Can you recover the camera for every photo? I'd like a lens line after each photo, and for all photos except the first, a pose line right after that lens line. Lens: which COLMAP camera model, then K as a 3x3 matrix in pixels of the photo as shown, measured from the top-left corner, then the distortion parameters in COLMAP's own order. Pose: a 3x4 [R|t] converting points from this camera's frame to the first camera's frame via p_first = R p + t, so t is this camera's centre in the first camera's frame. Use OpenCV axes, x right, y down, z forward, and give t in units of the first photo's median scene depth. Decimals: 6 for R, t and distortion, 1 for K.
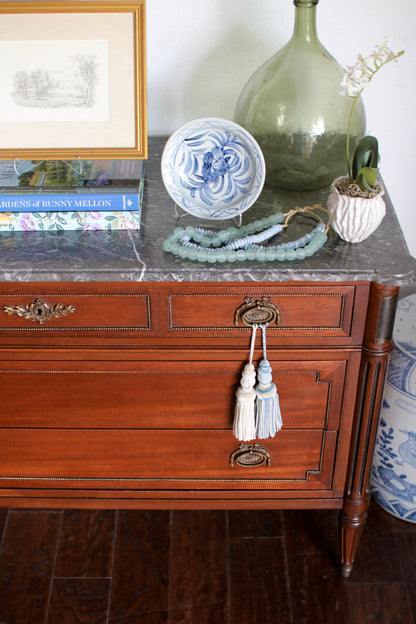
lens RADIAL K [[890.5, 0, 208.0], [0, 890.5, 312.0], [0, 0, 1]] dist [-0.188698, 0.272929]
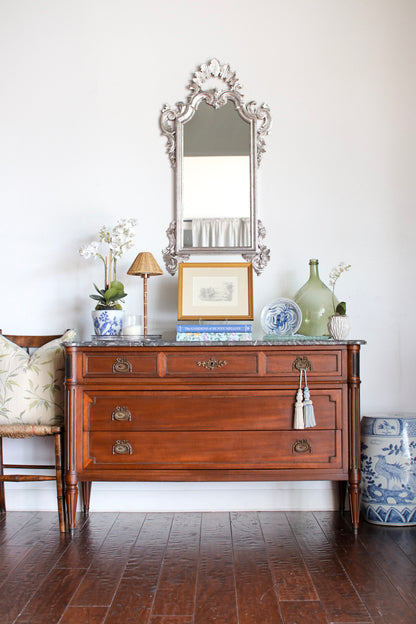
lens RADIAL K [[867.9, 0, 208.0], [0, 867.9, 312.0], [0, 0, 1]] dist [-0.179815, 0.237992]
pose [[0.999862, -0.006355, -0.015377, -0.159768], [-0.004326, 0.793113, -0.609060, 1.292487], [0.016067, 0.609042, 0.792975, -0.936082]]
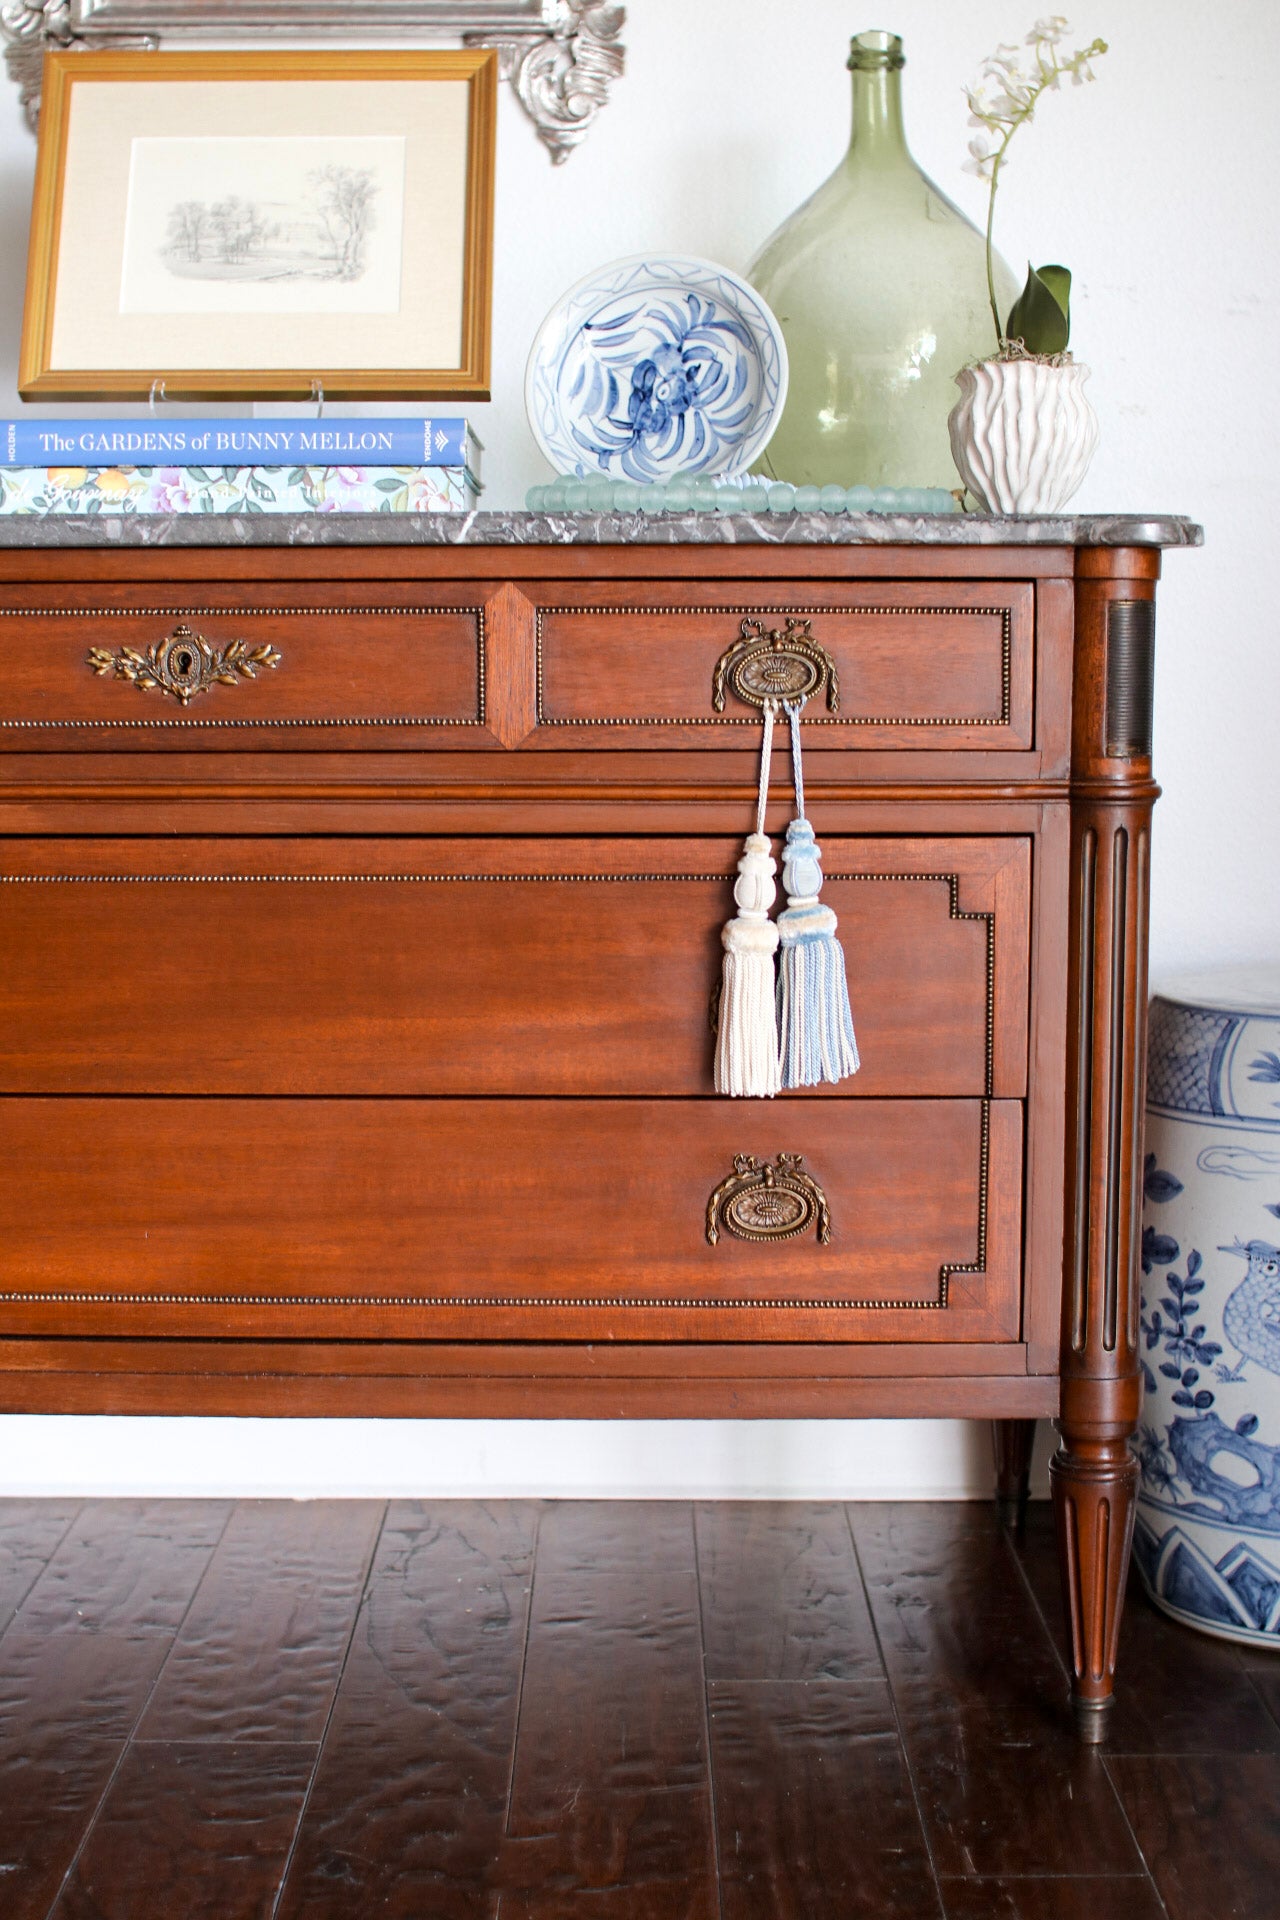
lens RADIAL K [[2670.5, 0, 640.0], [0, 2670.5, 960.0], [0, 0, 1]] dist [-0.179815, 0.237992]
pose [[0.999988, 0.002887, -0.004068, 0.003956], [-0.004486, 0.877112, -0.480264, 0.620451], [0.002182, 0.480277, 0.877114, 0.088550]]
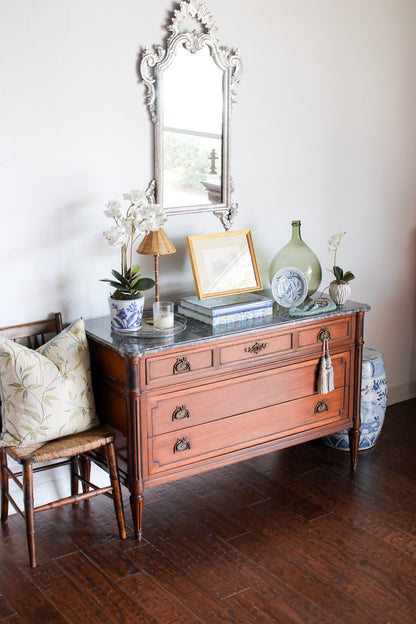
lens RADIAL K [[867.9, 0, 208.0], [0, 867.9, 312.0], [0, 0, 1]] dist [-0.179815, 0.237992]
pose [[0.827467, -0.146022, 0.542195, -1.543412], [0.331059, 0.906787, -0.261031, 0.475261], [-0.453539, 0.395494, 0.798678, -0.864325]]
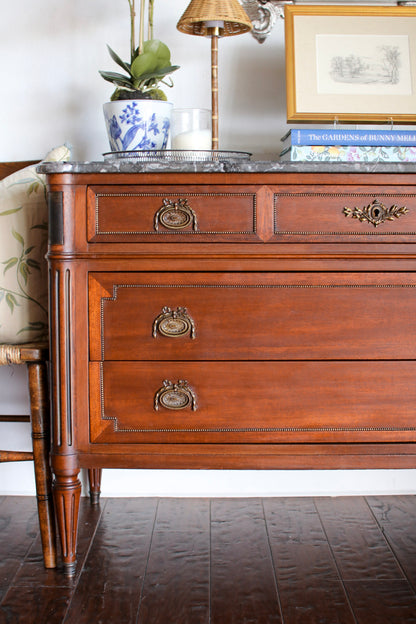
lens RADIAL K [[890.5, 0, 208.0], [0, 890.5, 312.0], [0, 0, 1]] dist [-0.188698, 0.272929]
pose [[0.999941, -0.000967, -0.010809, -0.375304], [-0.004368, 0.875888, -0.482495, 0.611188], [0.009934, 0.482514, 0.875832, 0.107165]]
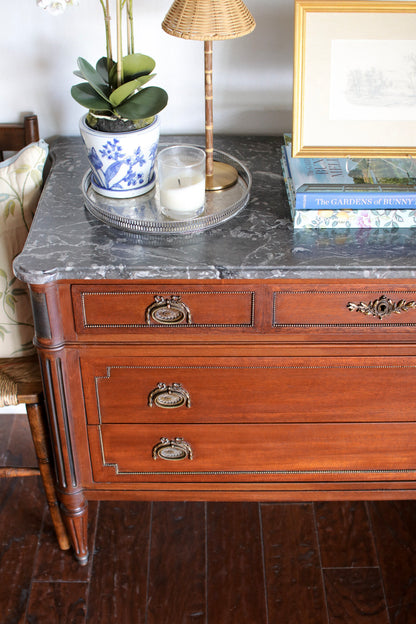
lens RADIAL K [[867.9, 0, 208.0], [0, 867.9, 312.0], [0, 0, 1]] dist [-0.179815, 0.237992]
pose [[0.999986, -0.004580, -0.002783, -0.378052], [0.004610, 0.999928, 0.011100, -0.007486], [0.002732, -0.011113, 0.999935, 0.011426]]
